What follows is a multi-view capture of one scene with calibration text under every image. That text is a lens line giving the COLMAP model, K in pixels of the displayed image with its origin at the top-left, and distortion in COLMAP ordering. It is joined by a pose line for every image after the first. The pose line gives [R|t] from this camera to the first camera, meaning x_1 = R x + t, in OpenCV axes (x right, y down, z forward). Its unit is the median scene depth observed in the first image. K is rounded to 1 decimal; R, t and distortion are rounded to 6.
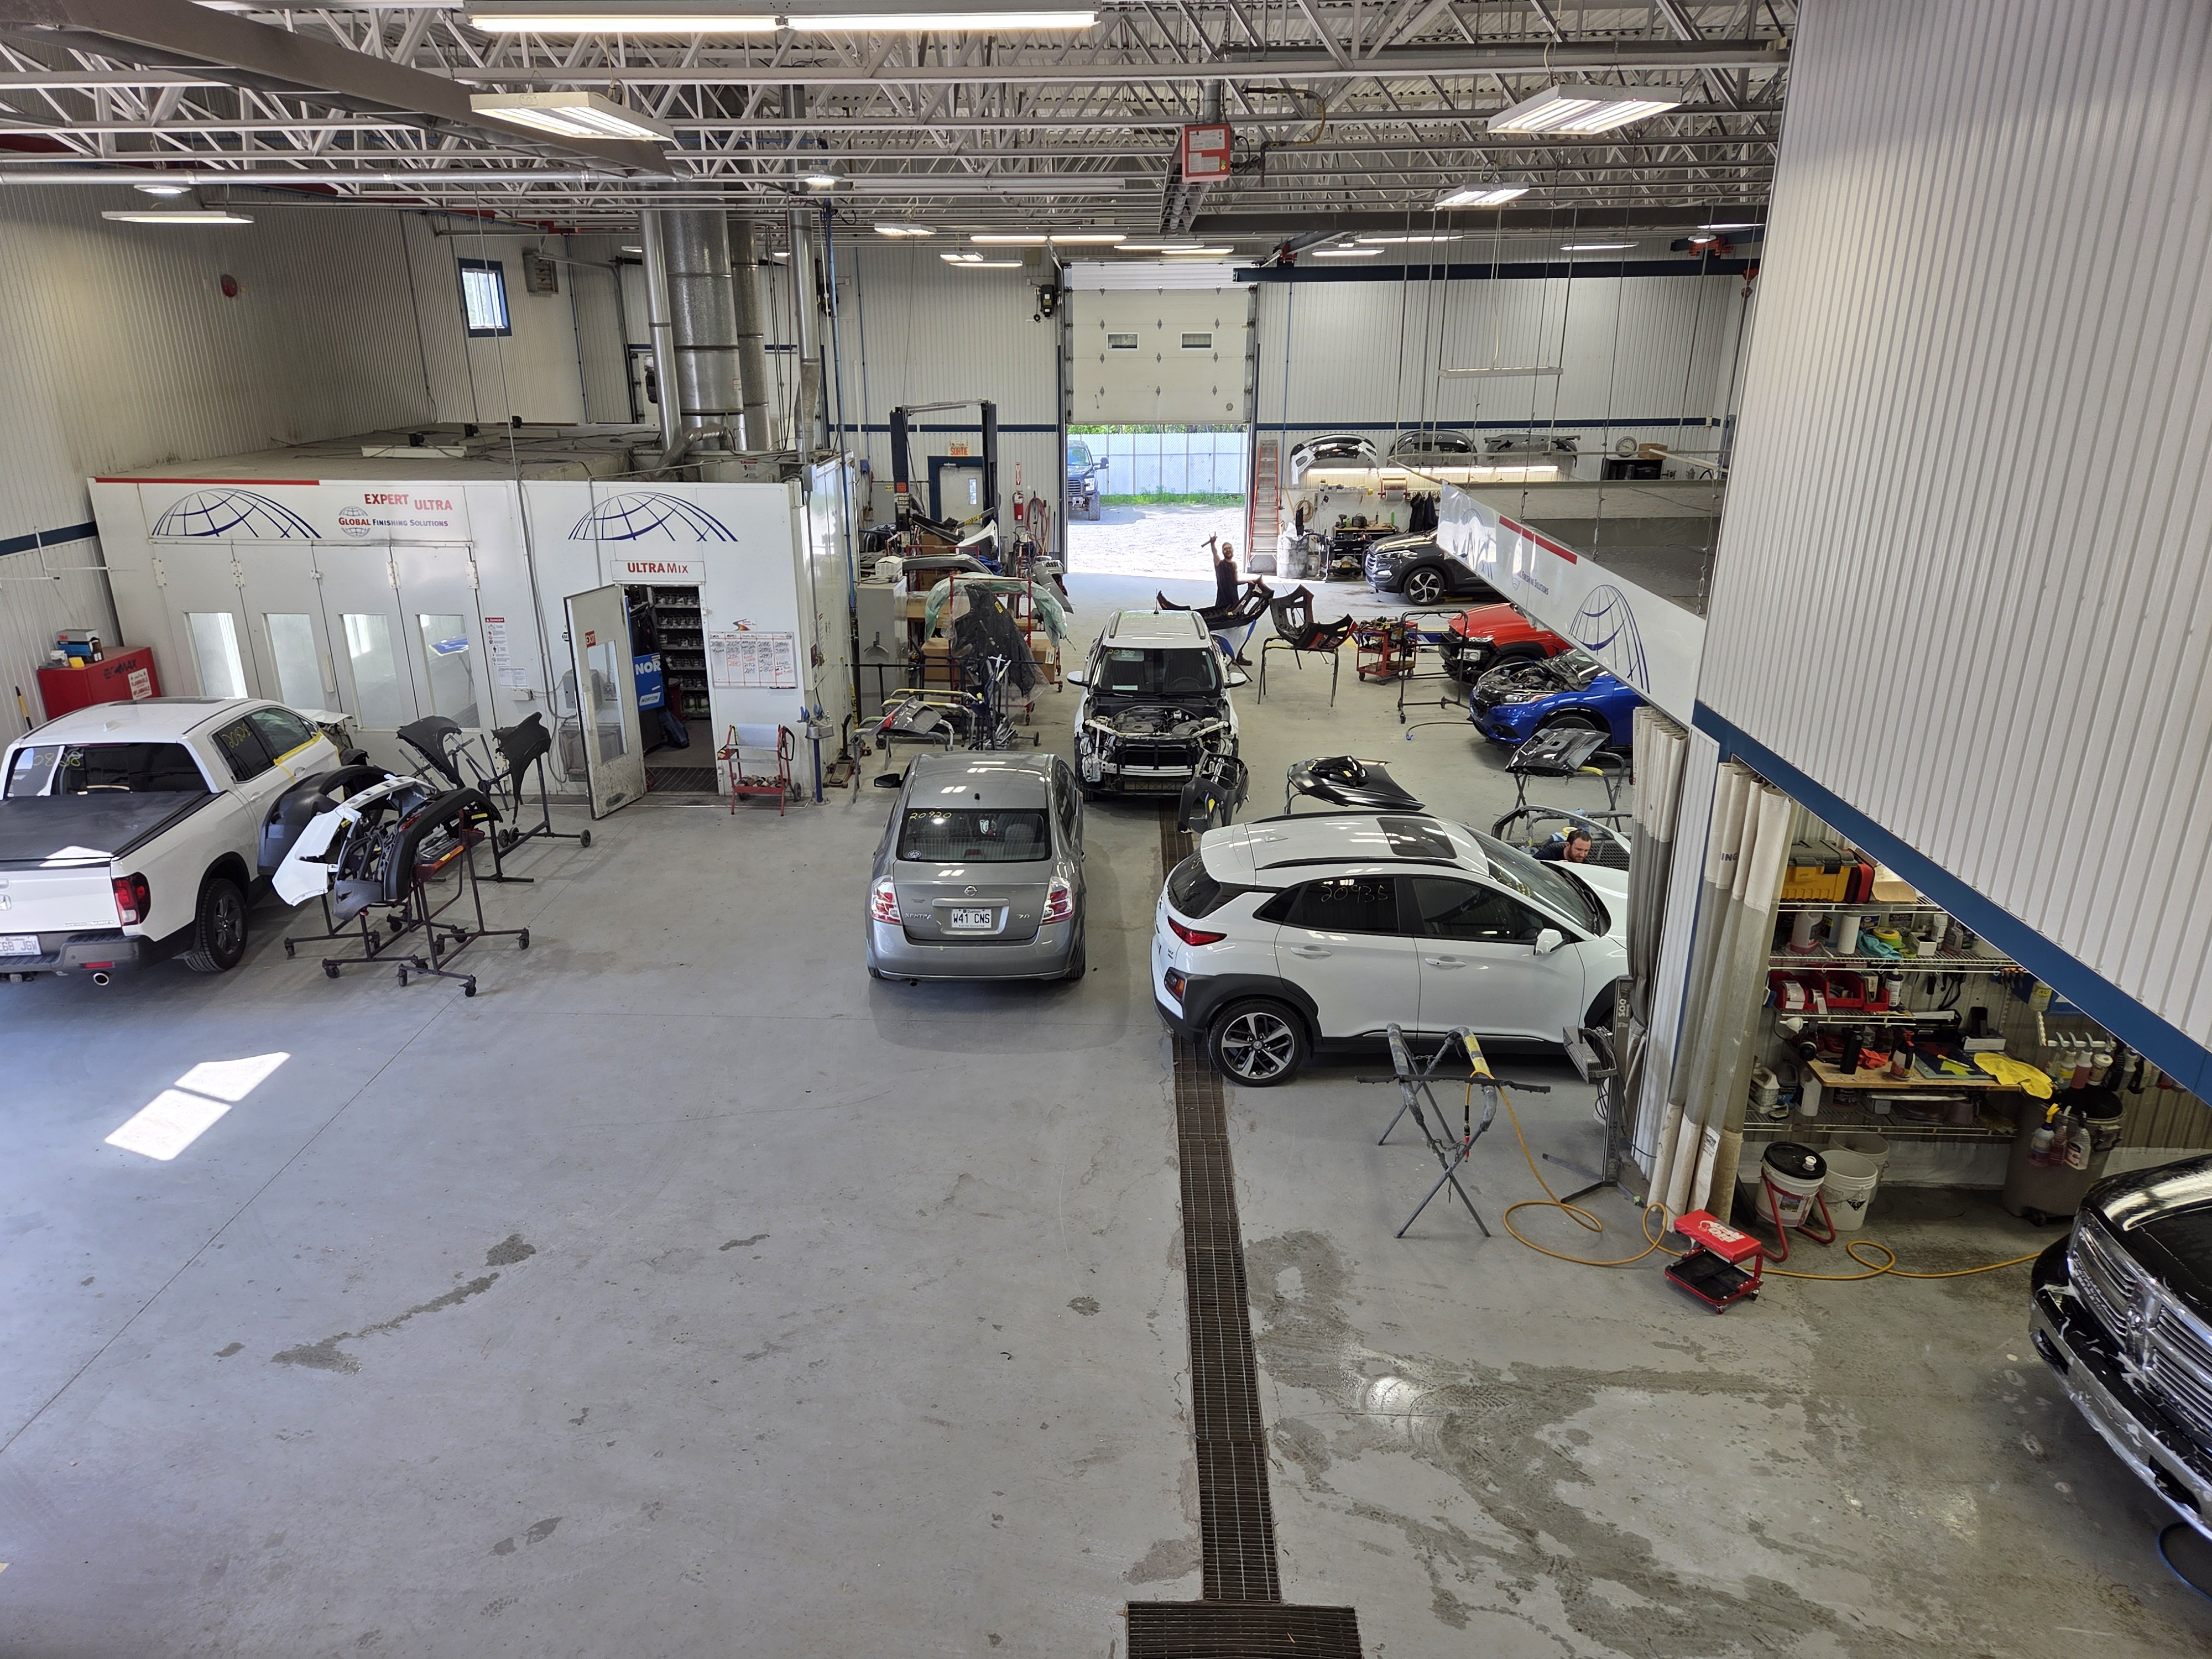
lens RADIAL K [[1490.1, 0, 1100.8], [0, 1490.1, 835.2], [0, 0, 1]] dist [0.069495, -0.037094]
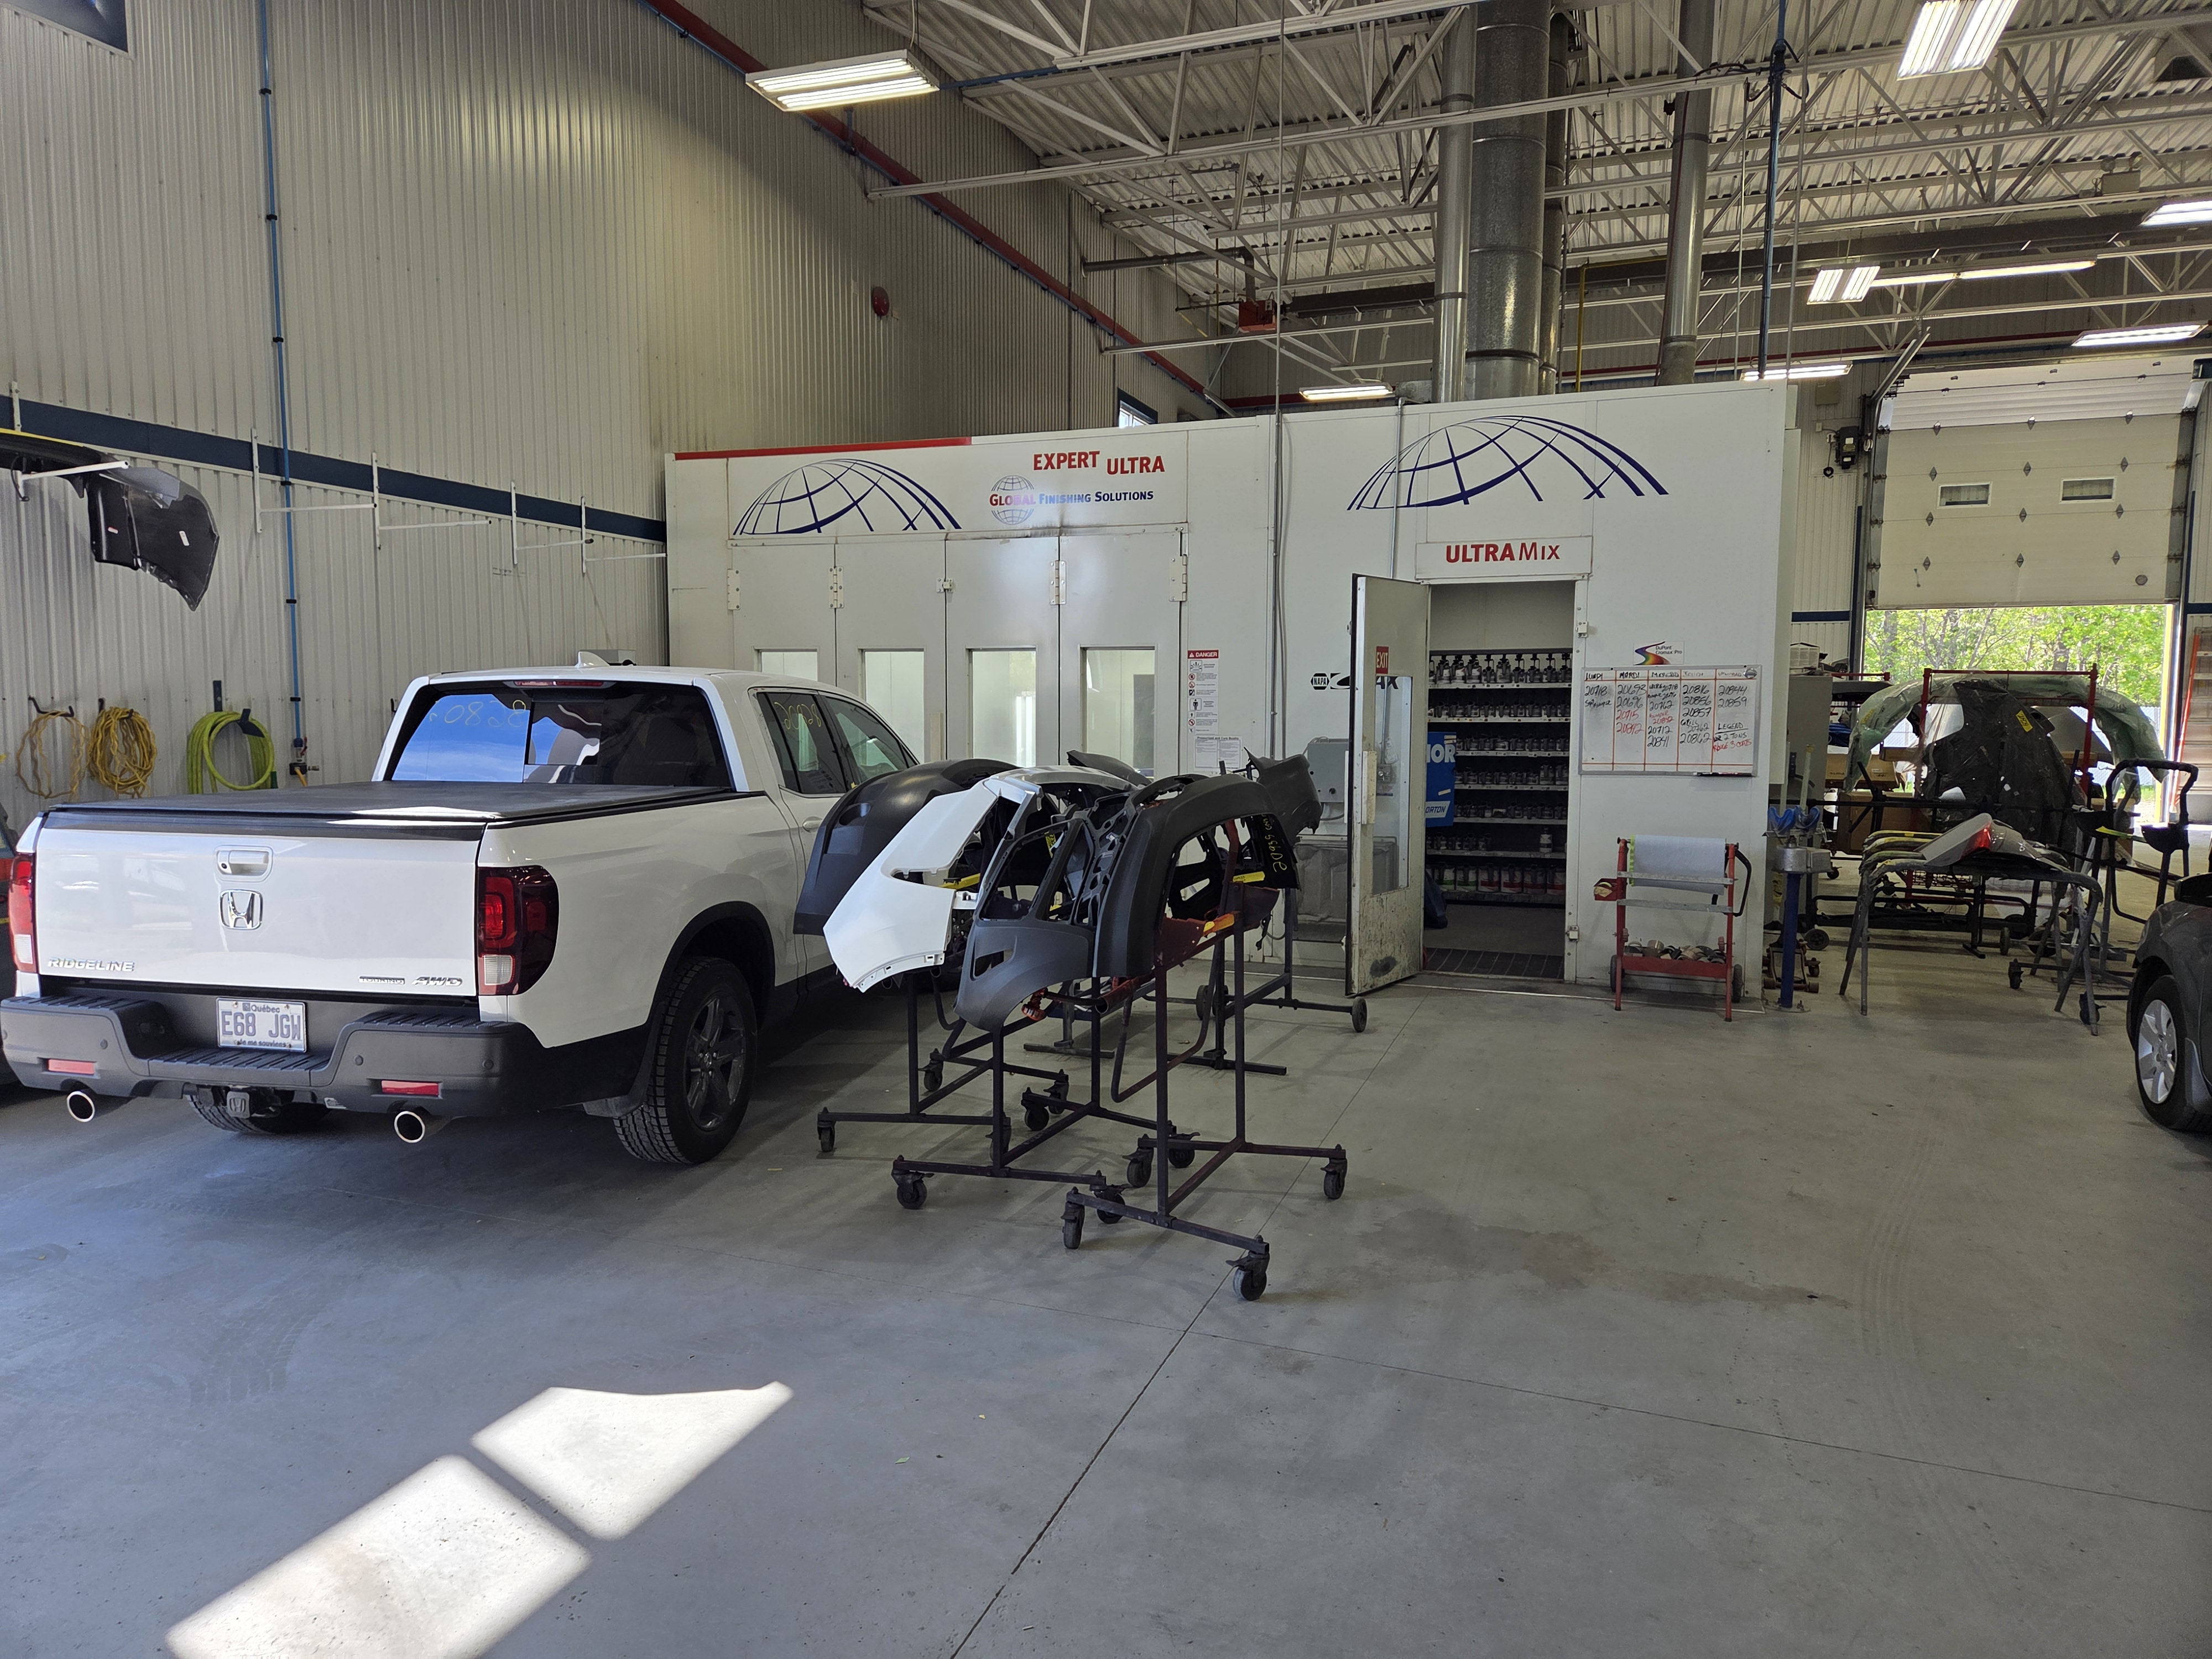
lens RADIAL K [[1490.1, 0, 1117.2], [0, 1490.1, 835.0], [0, 0, 1]] dist [0.069495, -0.037094]
pose [[0.951939, 0.037961, -0.303927, -0.320546], [-0.111411, 0.967232, -0.228144, 0.079446], [0.285307, 0.251040, 0.924975, 0.590325]]
